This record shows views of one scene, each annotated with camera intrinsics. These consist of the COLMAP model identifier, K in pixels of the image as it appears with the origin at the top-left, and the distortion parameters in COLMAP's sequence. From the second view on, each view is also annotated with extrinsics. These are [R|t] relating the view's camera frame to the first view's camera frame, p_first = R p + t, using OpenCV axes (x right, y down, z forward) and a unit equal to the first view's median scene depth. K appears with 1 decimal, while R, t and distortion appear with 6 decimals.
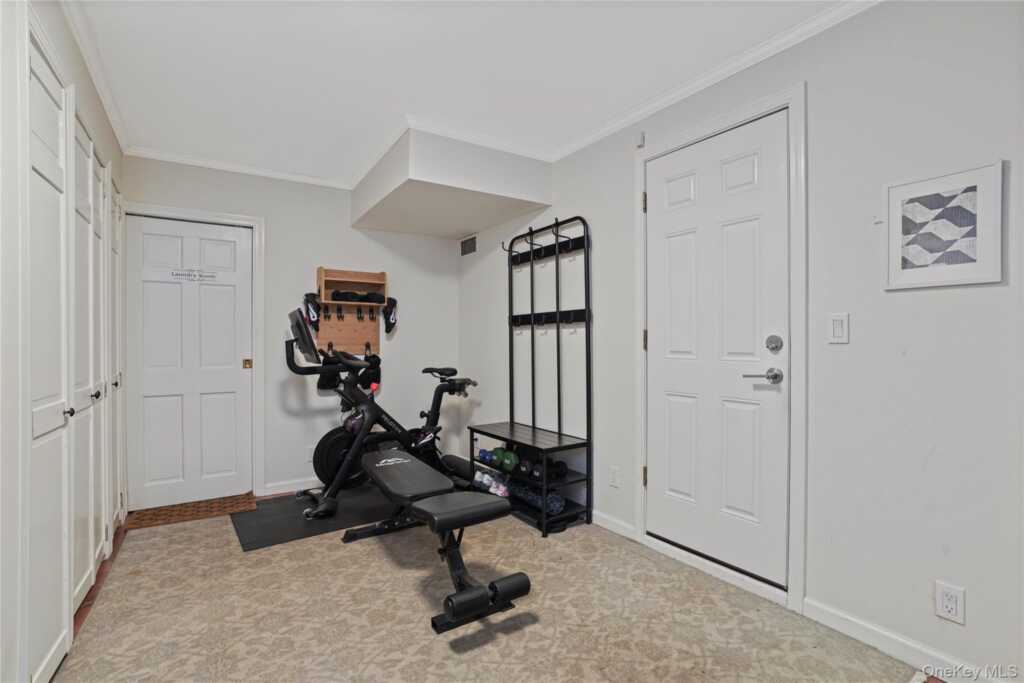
lens RADIAL K [[474.1, 0, 521.5], [0, 474.1, 340.5], [0, 0, 1]] dist [-0.038819, 0.009145]
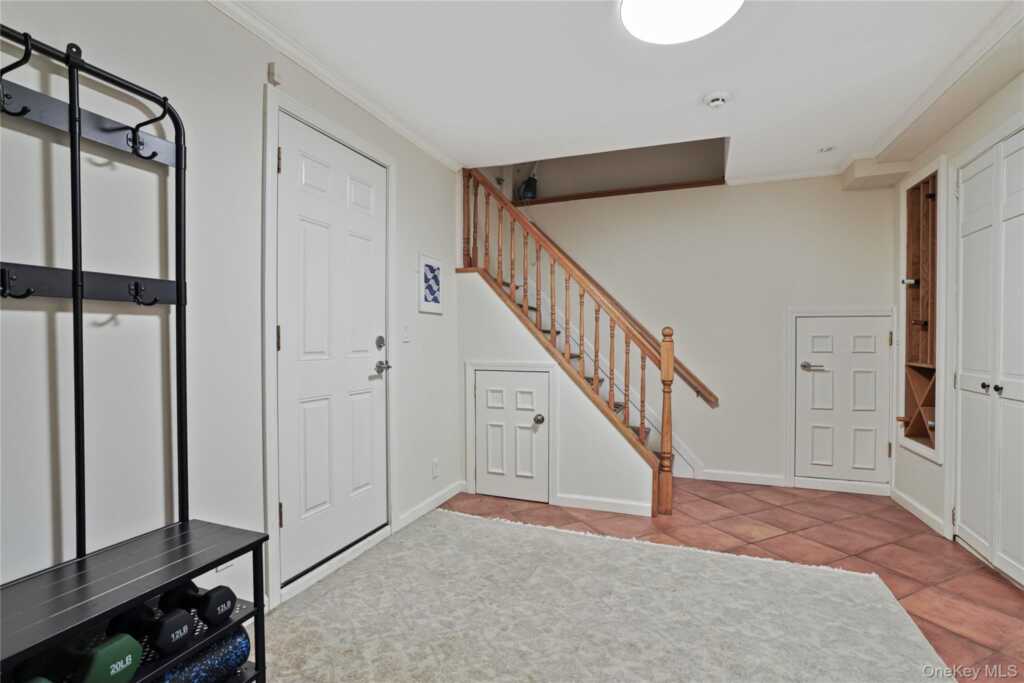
lens RADIAL K [[474.1, 0, 522.2], [0, 474.1, 344.7], [0, 0, 1]] dist [-0.038819, 0.009145]
pose [[-0.577366, -0.004977, 0.816470, -0.762415], [0.003687, 0.999955, 0.008703, 0.003360], [-0.816477, 0.008035, -0.577322, 1.441472]]
